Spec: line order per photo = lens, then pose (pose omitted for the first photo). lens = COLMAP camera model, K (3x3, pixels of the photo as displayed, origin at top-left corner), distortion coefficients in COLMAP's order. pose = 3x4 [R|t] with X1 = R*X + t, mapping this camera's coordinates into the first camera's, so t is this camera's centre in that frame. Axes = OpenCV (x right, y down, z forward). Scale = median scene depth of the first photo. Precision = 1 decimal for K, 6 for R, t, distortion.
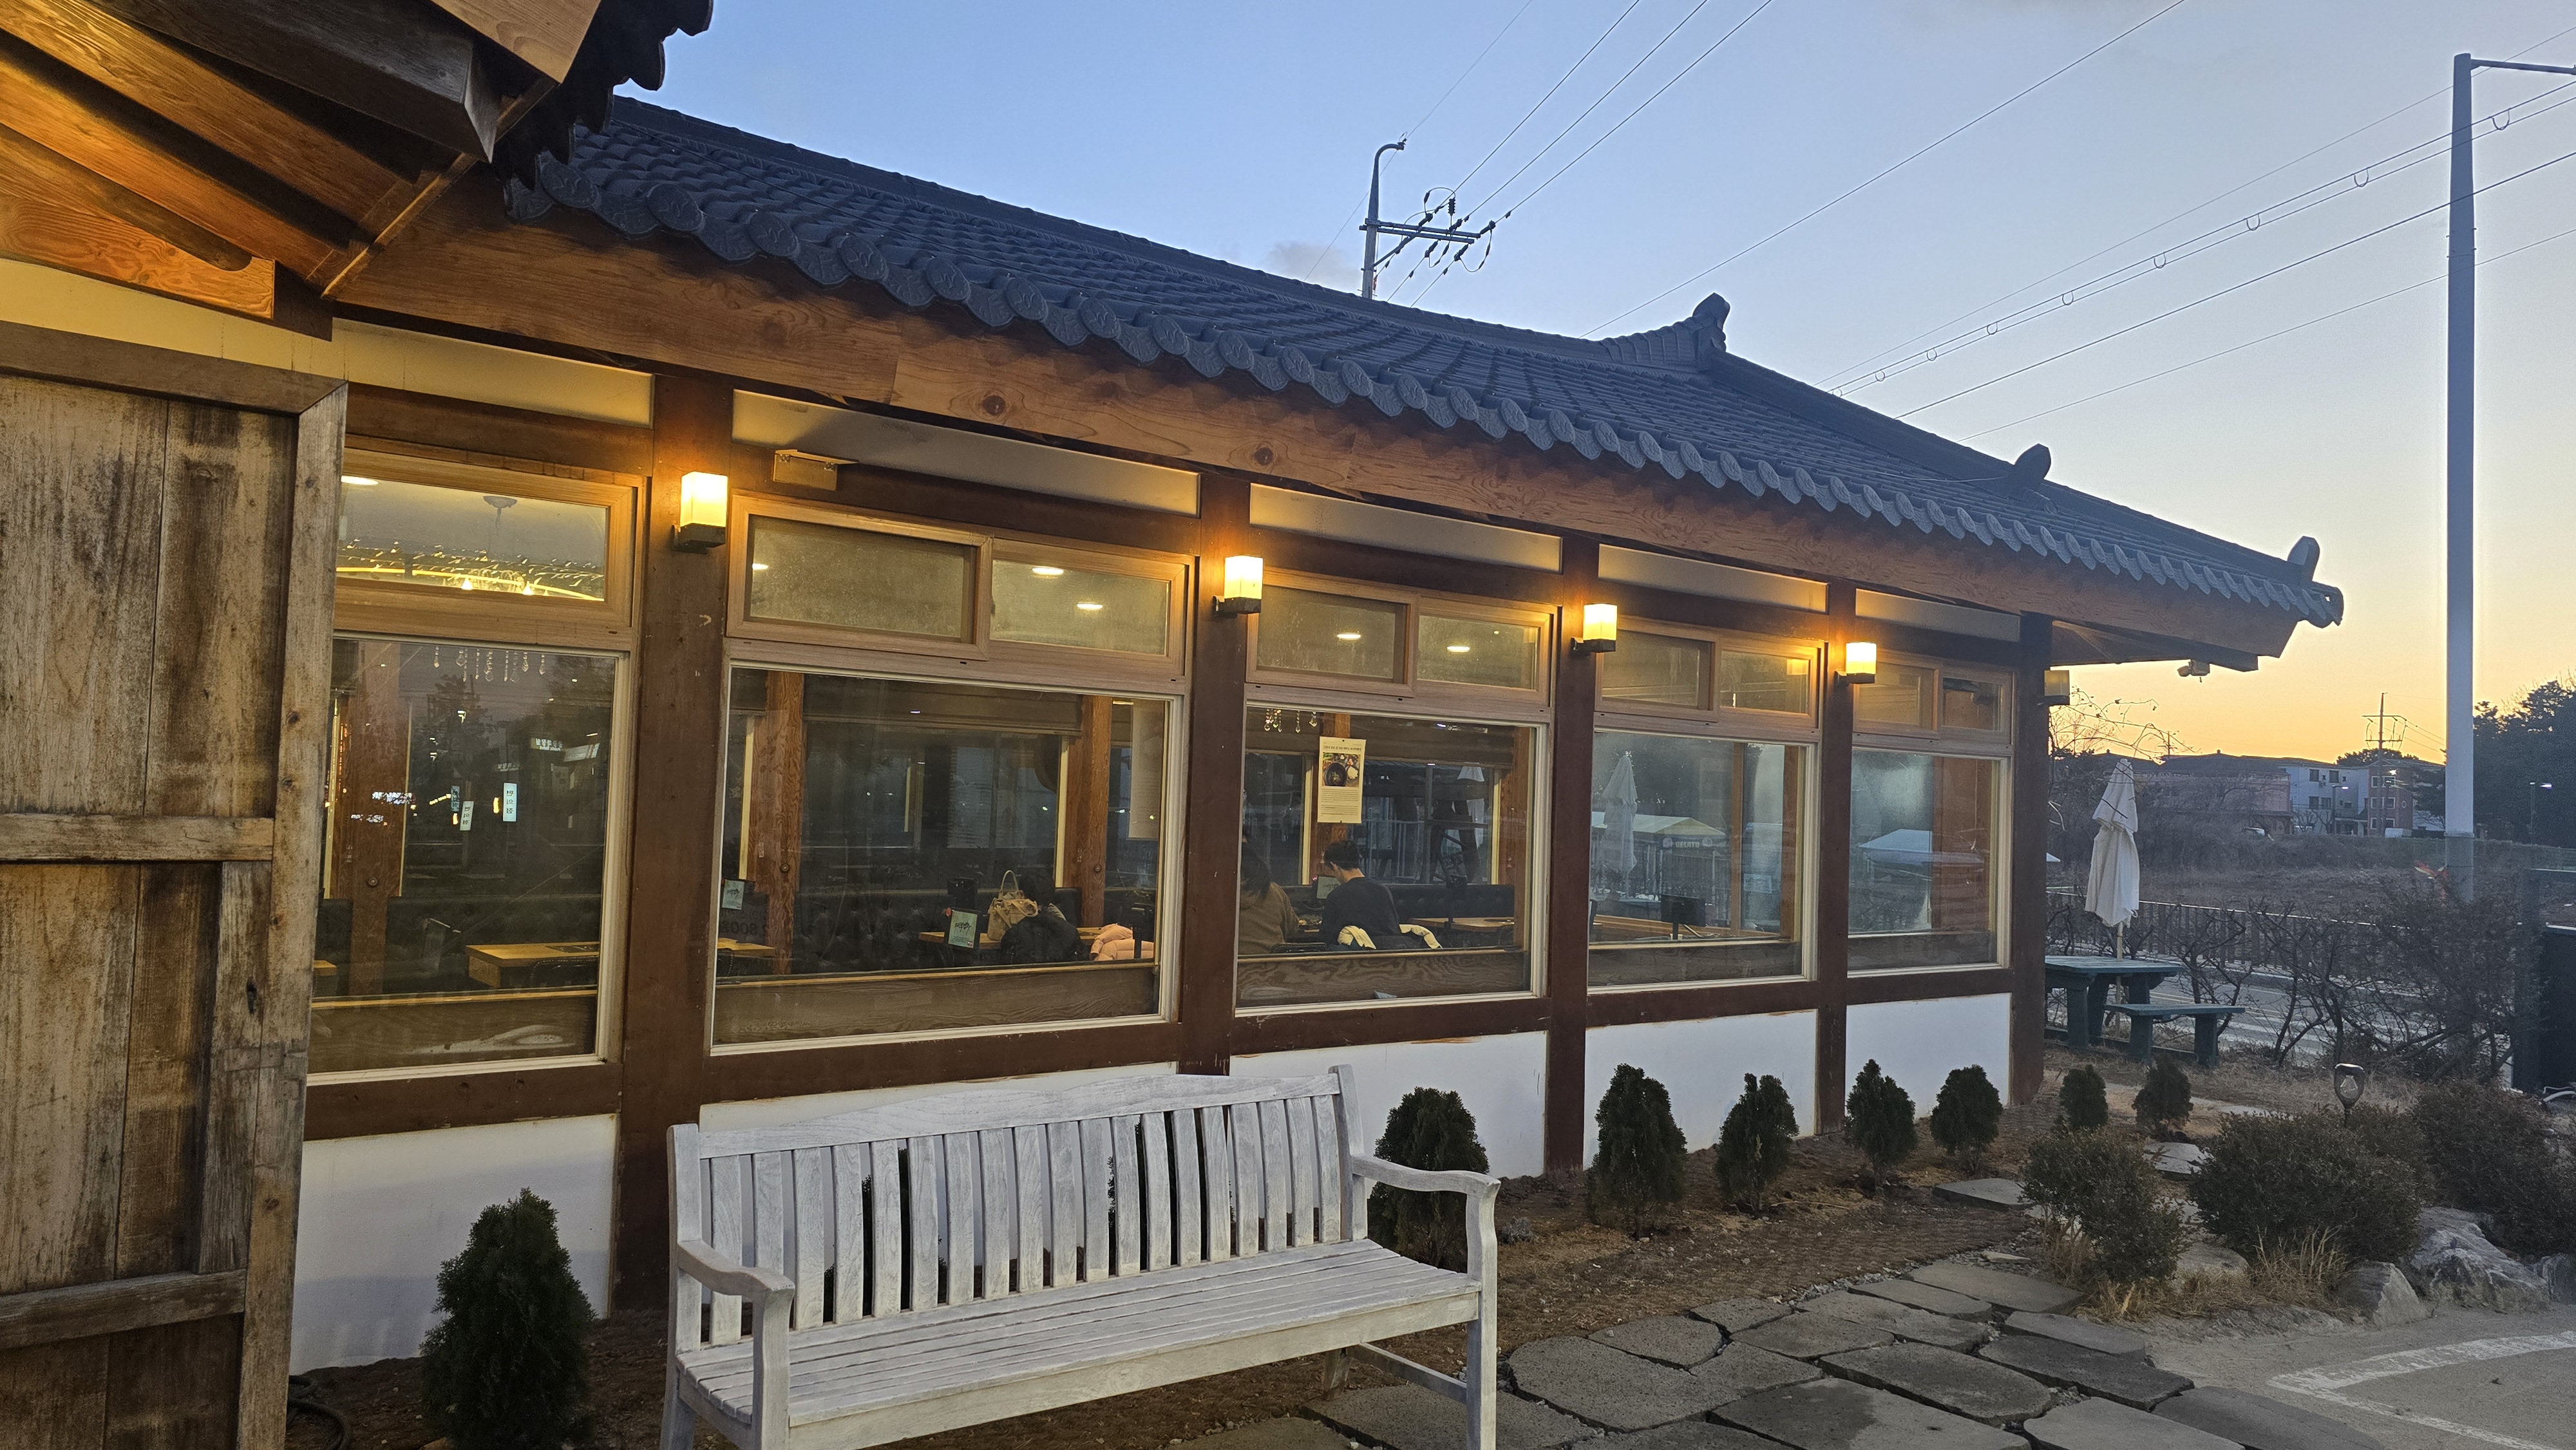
lens RADIAL K [[1681.2, 0, 1262.4], [0, 1681.2, 783.3], [0, 0, 1]] dist [0.000364, -0.003009]
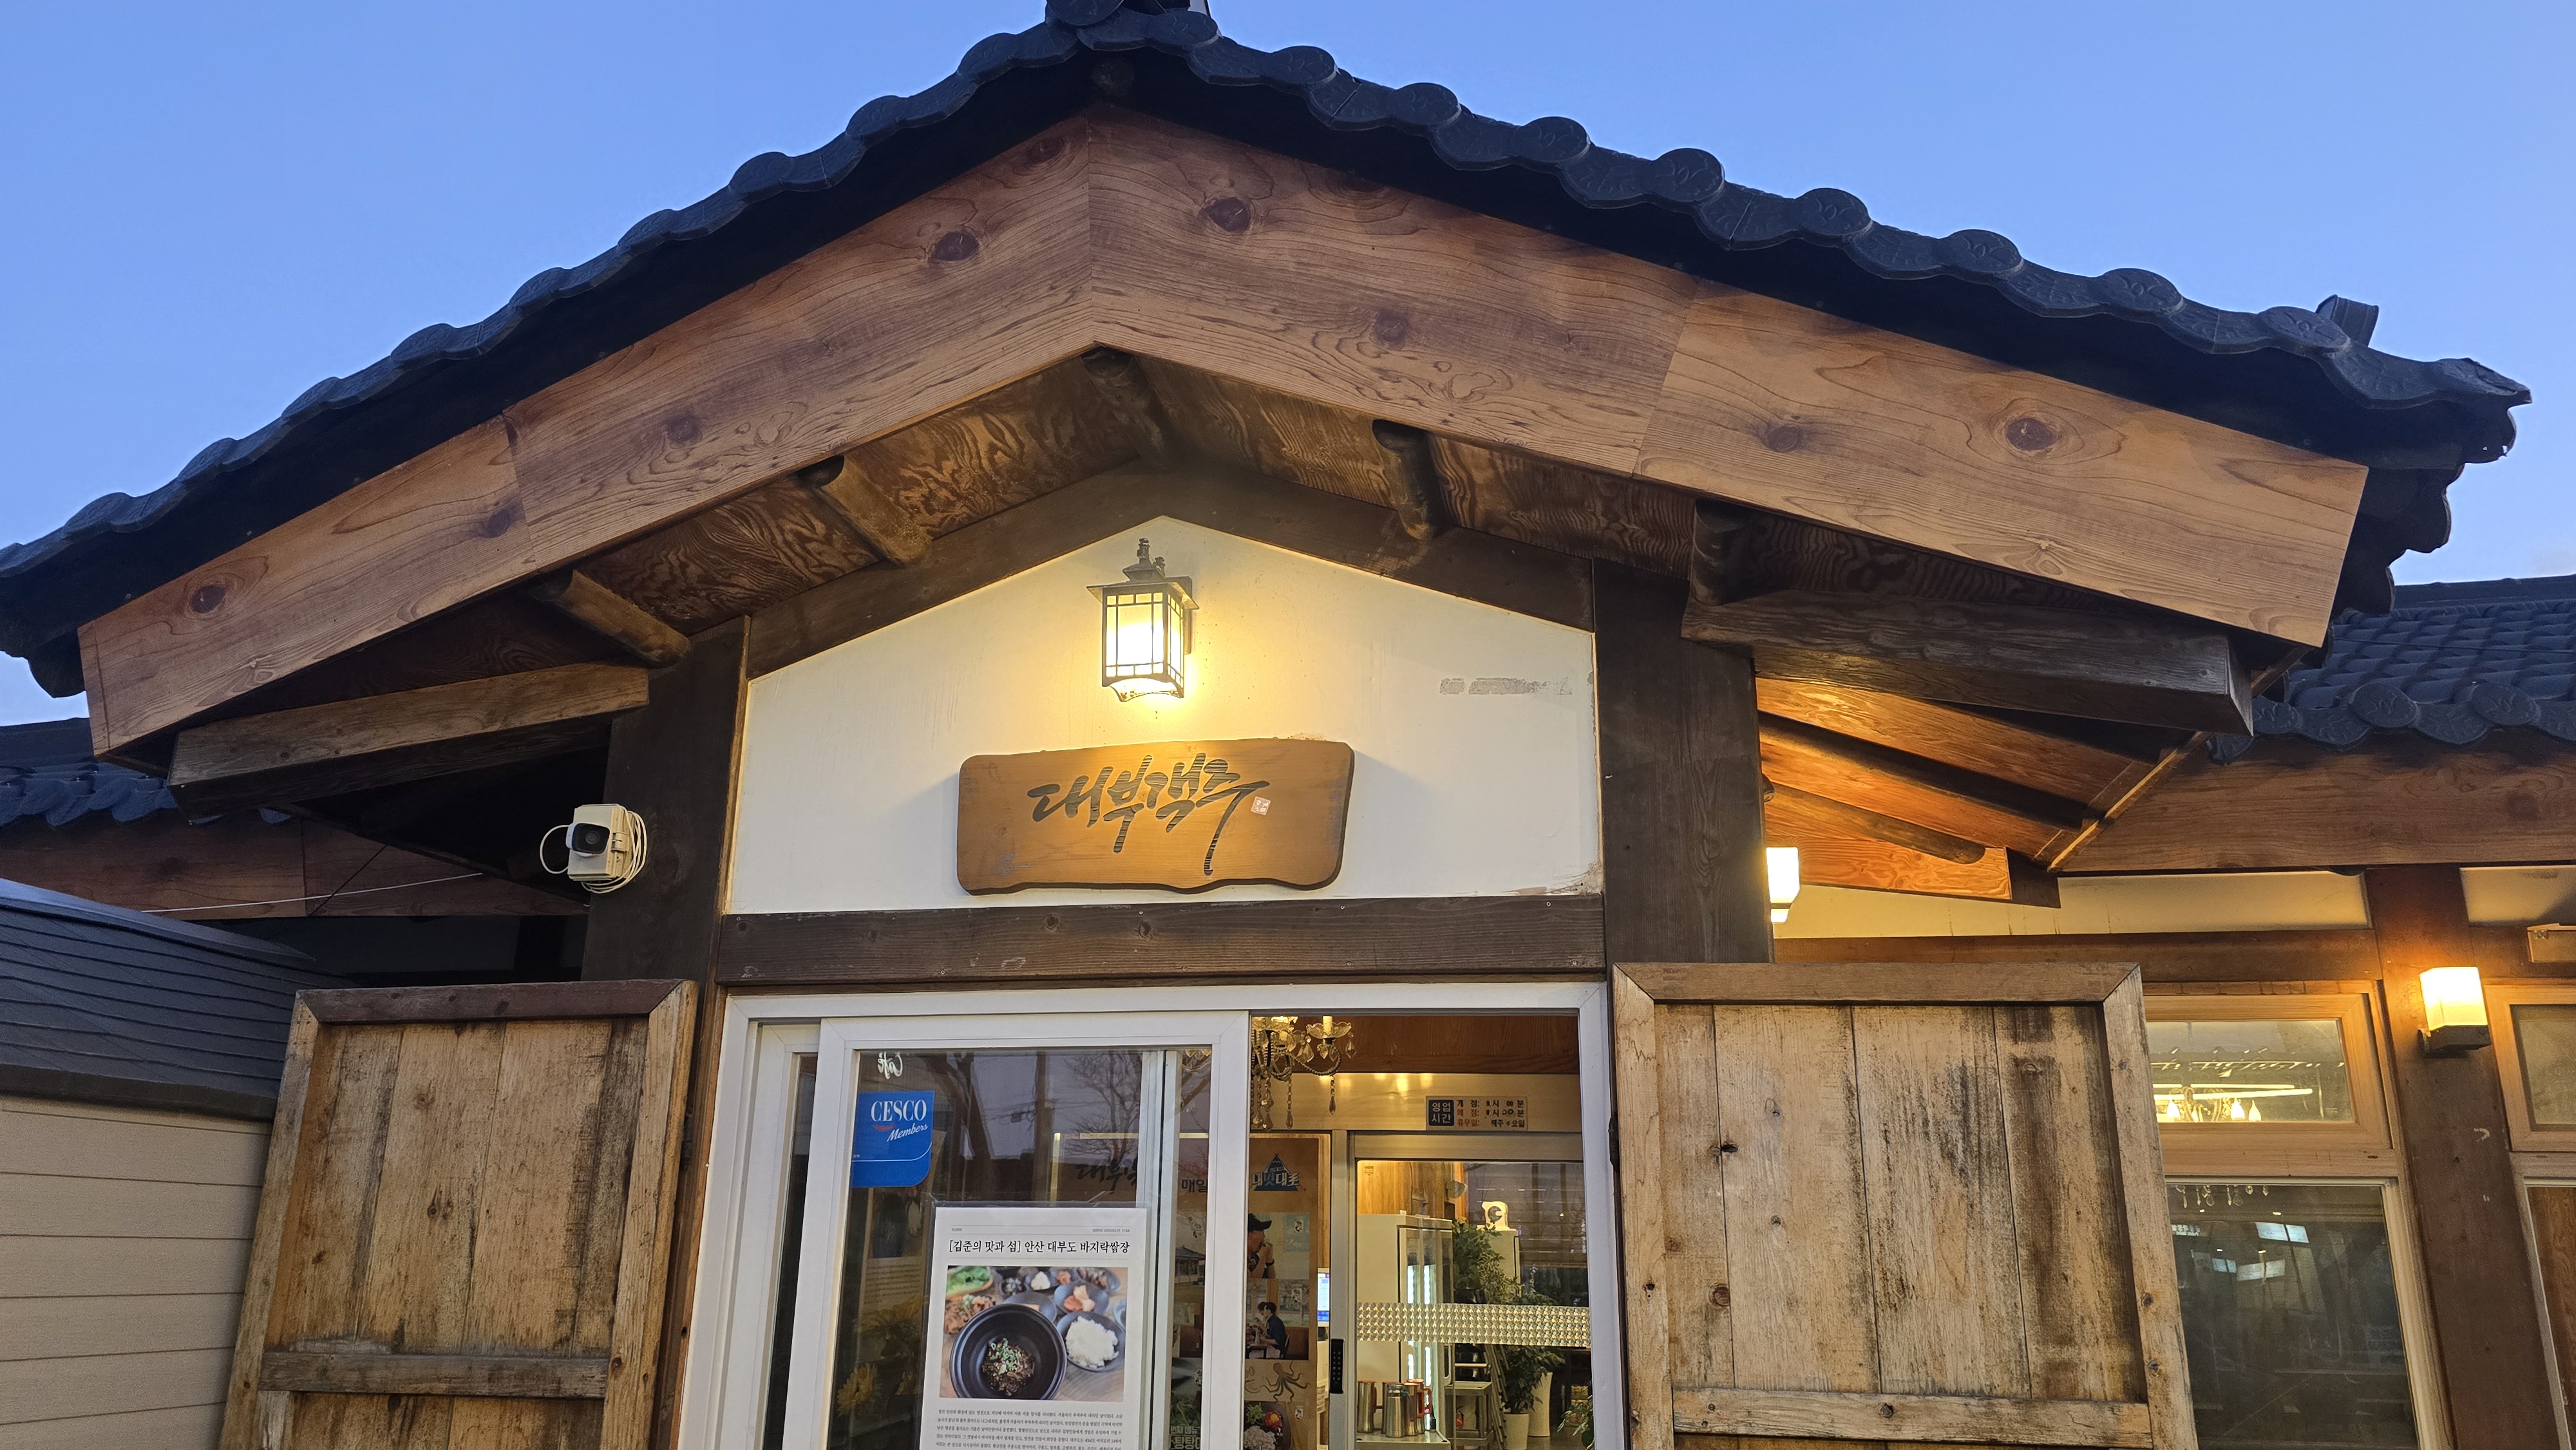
lens RADIAL K [[1681.2, 0, 1262.4], [0, 1681.2, 783.3], [0, 0, 1]] dist [0.000364, -0.003009]
pose [[0.634962, -0.221561, -0.740090, -0.089339], [0.005427, 0.959248, -0.282514, -0.054025], [0.772524, 0.175369, 0.610289, -0.099358]]
